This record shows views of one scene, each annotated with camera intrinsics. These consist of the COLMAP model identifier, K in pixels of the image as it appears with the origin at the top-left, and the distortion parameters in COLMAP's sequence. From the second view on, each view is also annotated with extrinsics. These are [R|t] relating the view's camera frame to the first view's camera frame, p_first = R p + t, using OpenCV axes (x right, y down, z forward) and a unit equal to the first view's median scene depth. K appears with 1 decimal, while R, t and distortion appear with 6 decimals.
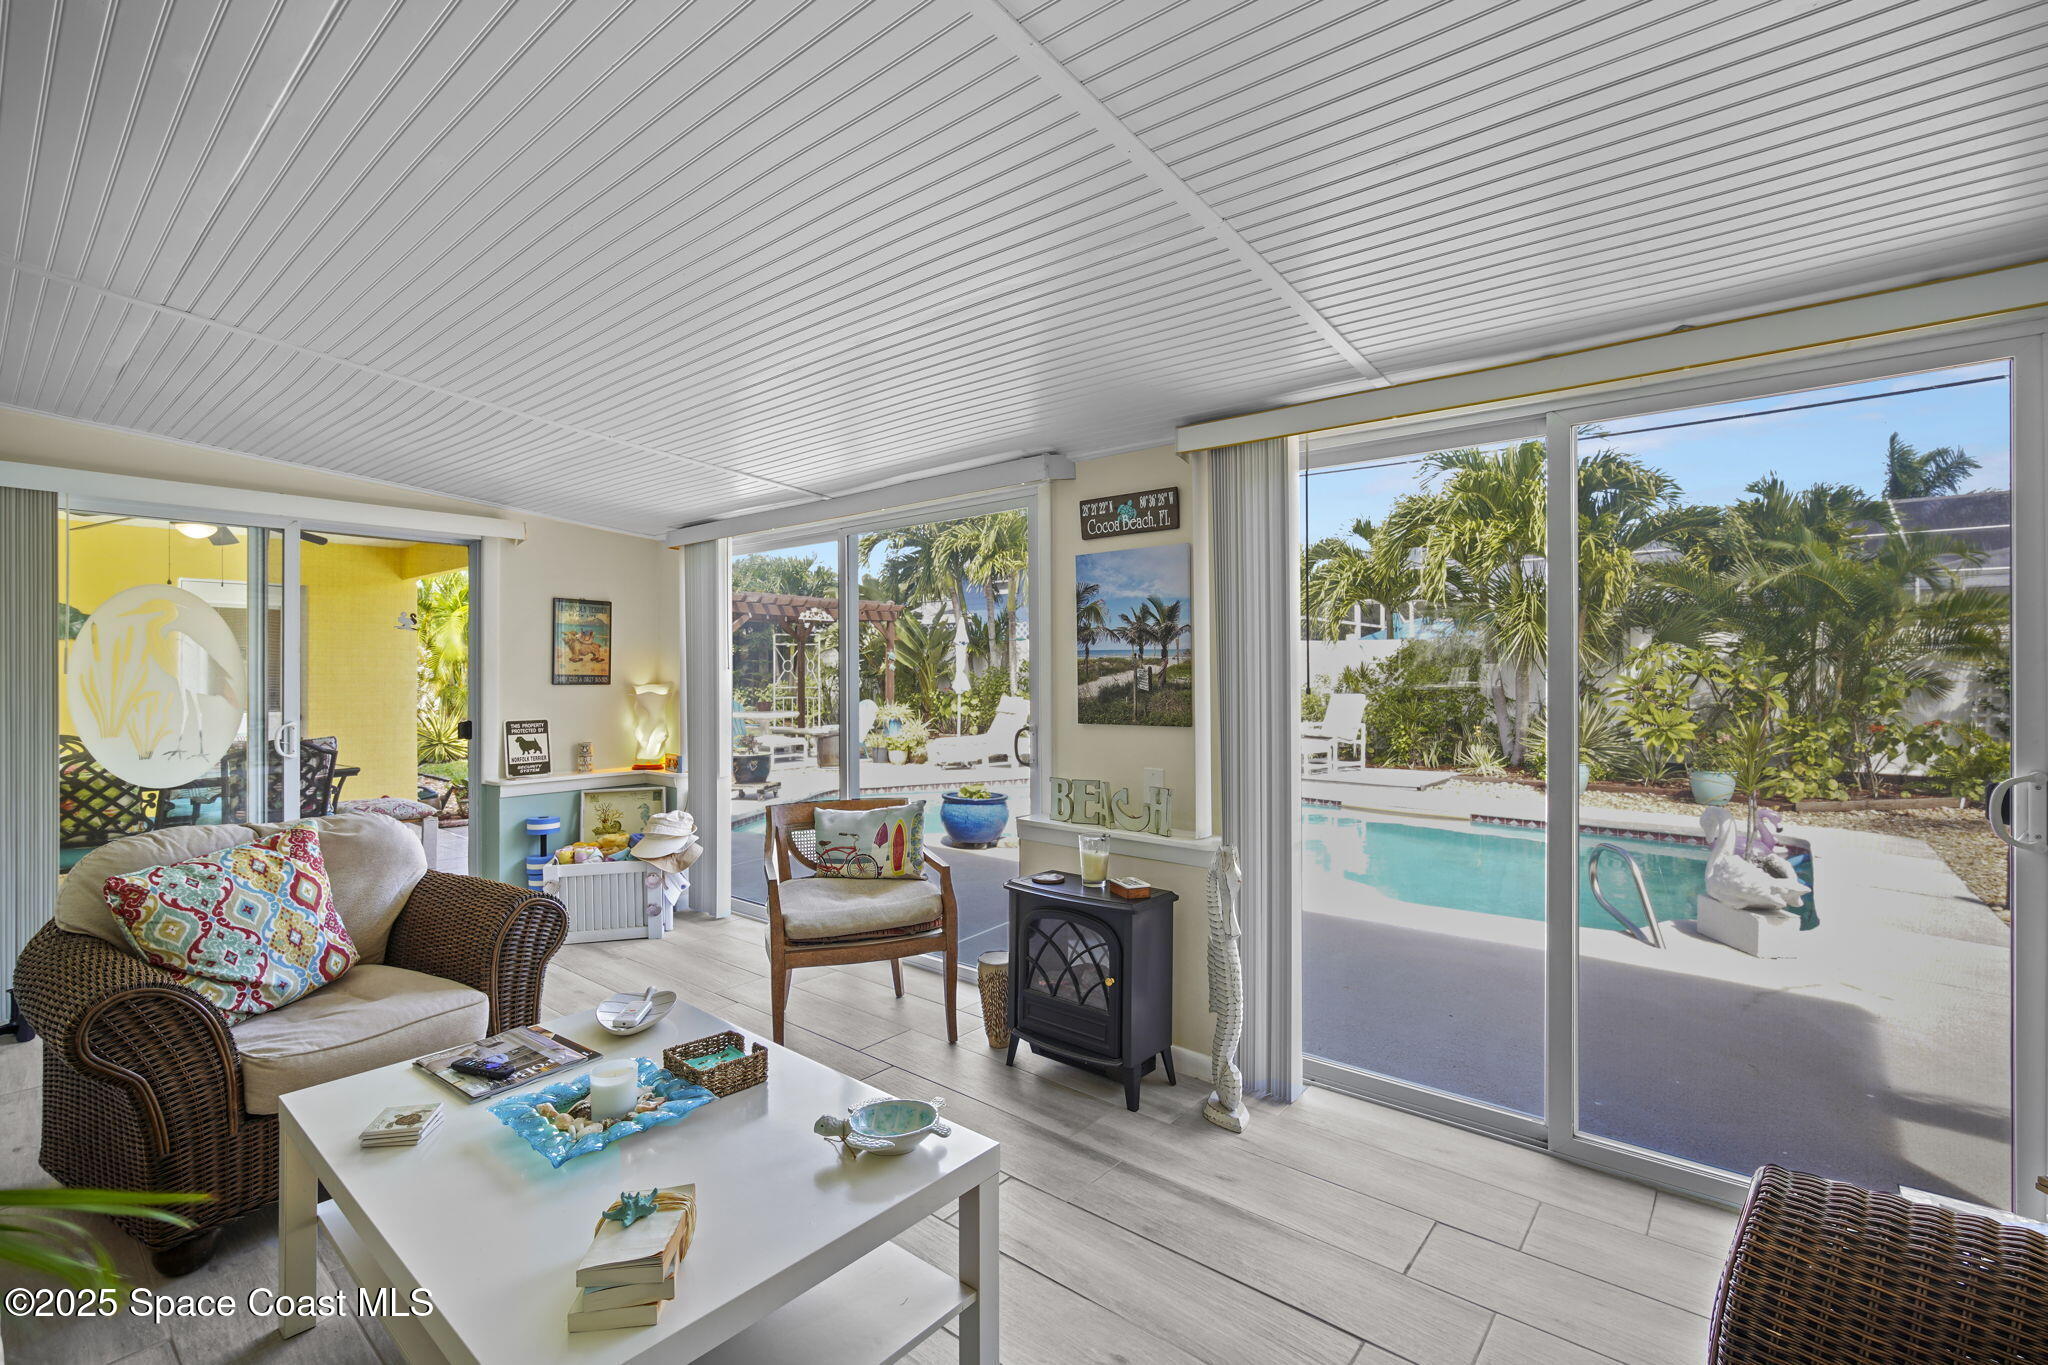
lens RADIAL K [[897.7, 0, 1025.9], [0, 897.7, 681.2], [0, 0, 1]] dist [-0.011353, -0.000111]
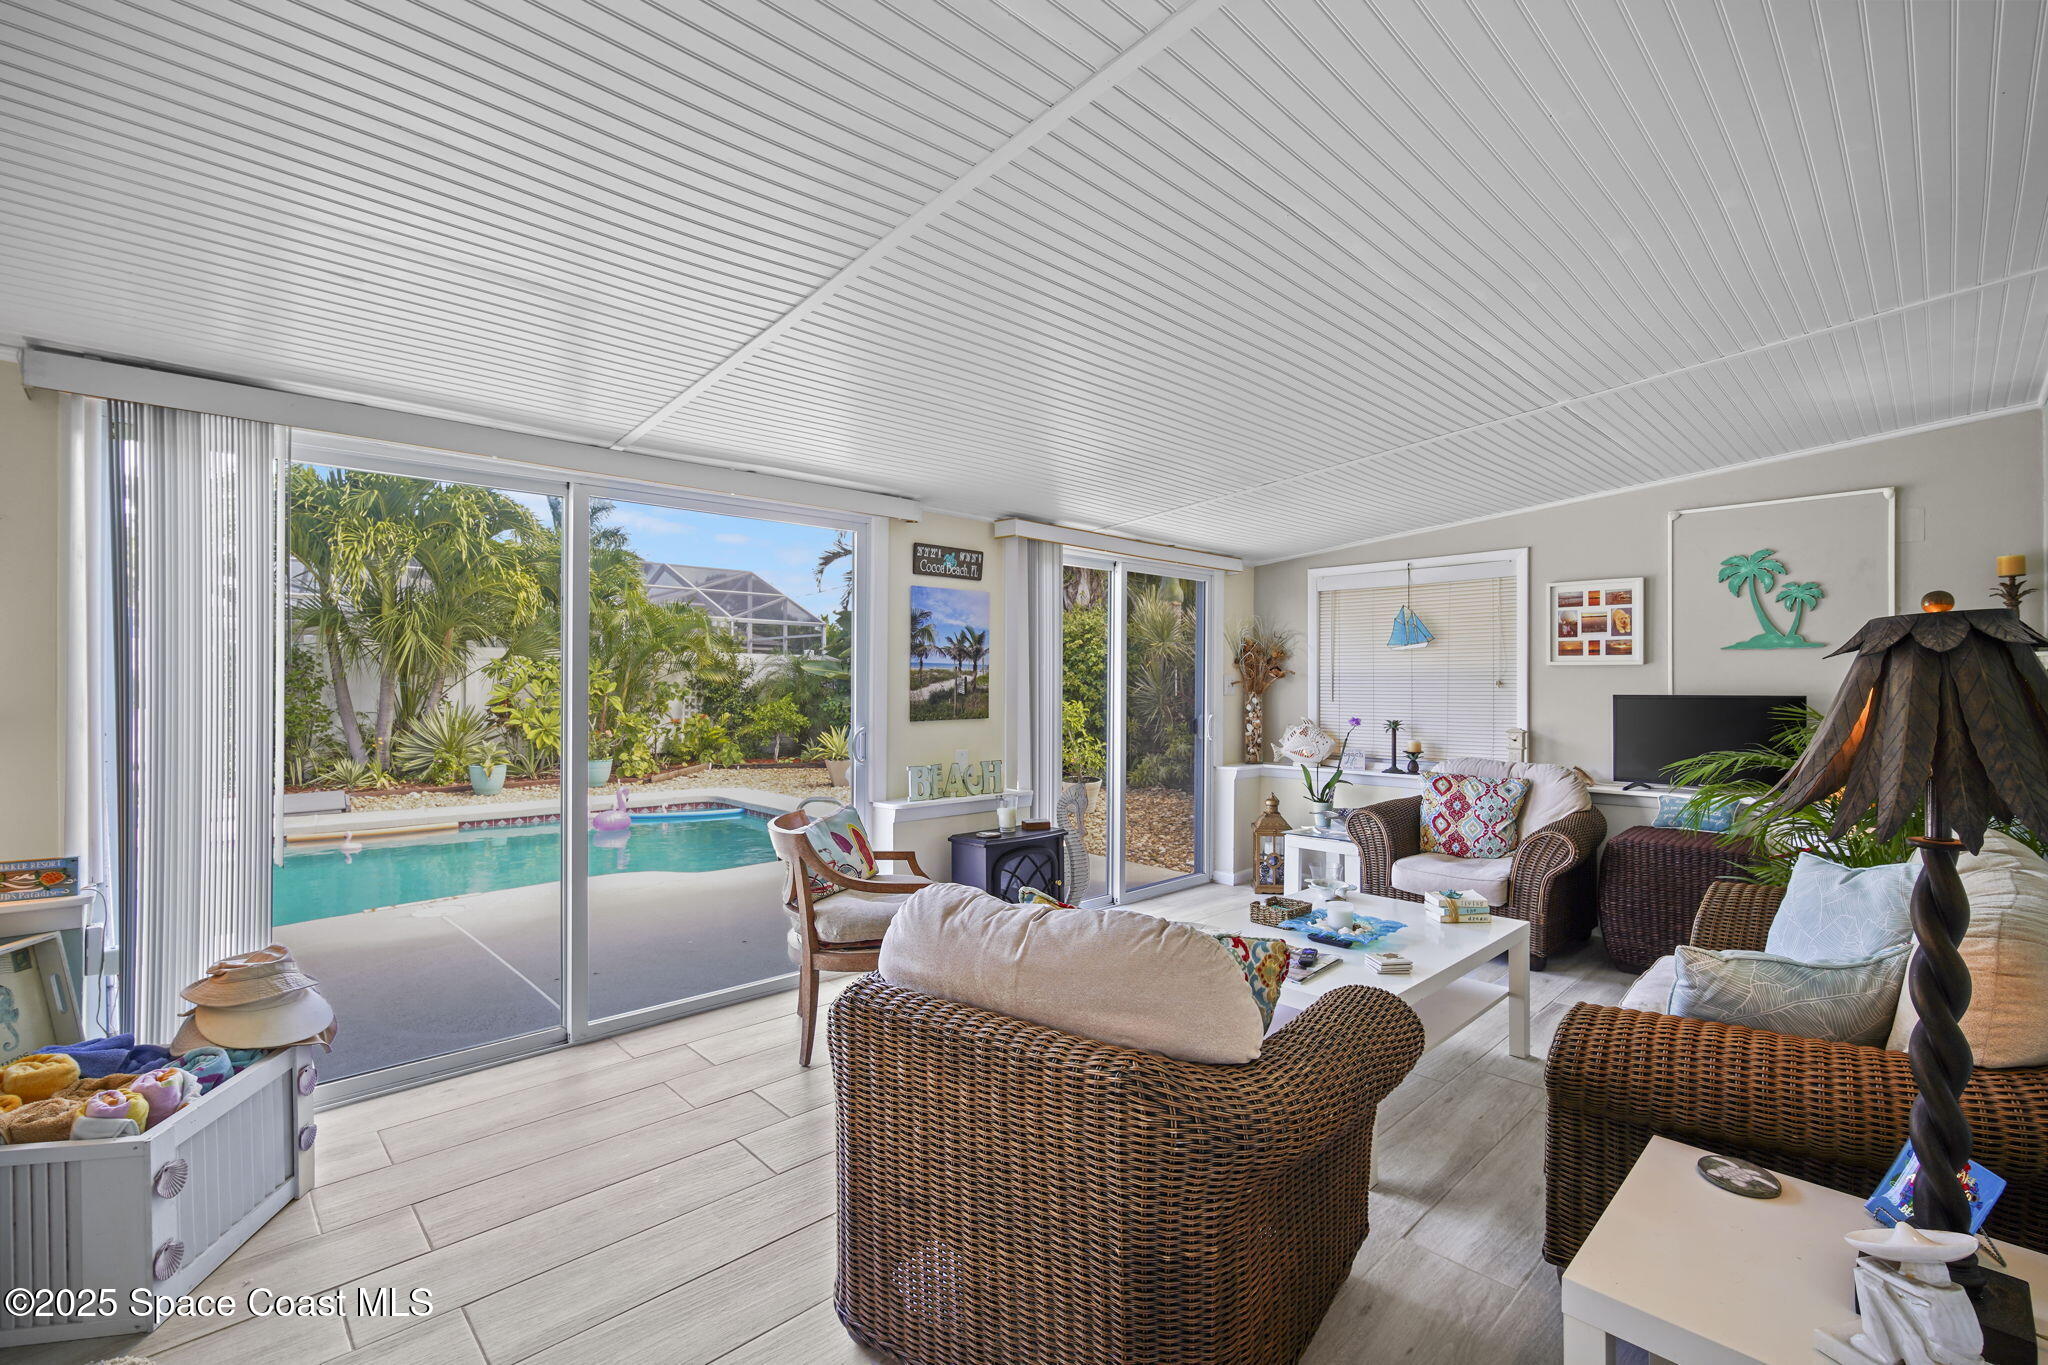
lens RADIAL K [[897.7, 0, 1025.9], [0, 897.7, 681.2], [0, 0, 1]] dist [-0.011353, -0.000111]
pose [[0.112939, 0.003625, 0.993595, -1.193212], [0.005219, 0.999977, -0.004242, -0.002733], [-0.993588, 0.005664, 0.112917, 0.732899]]
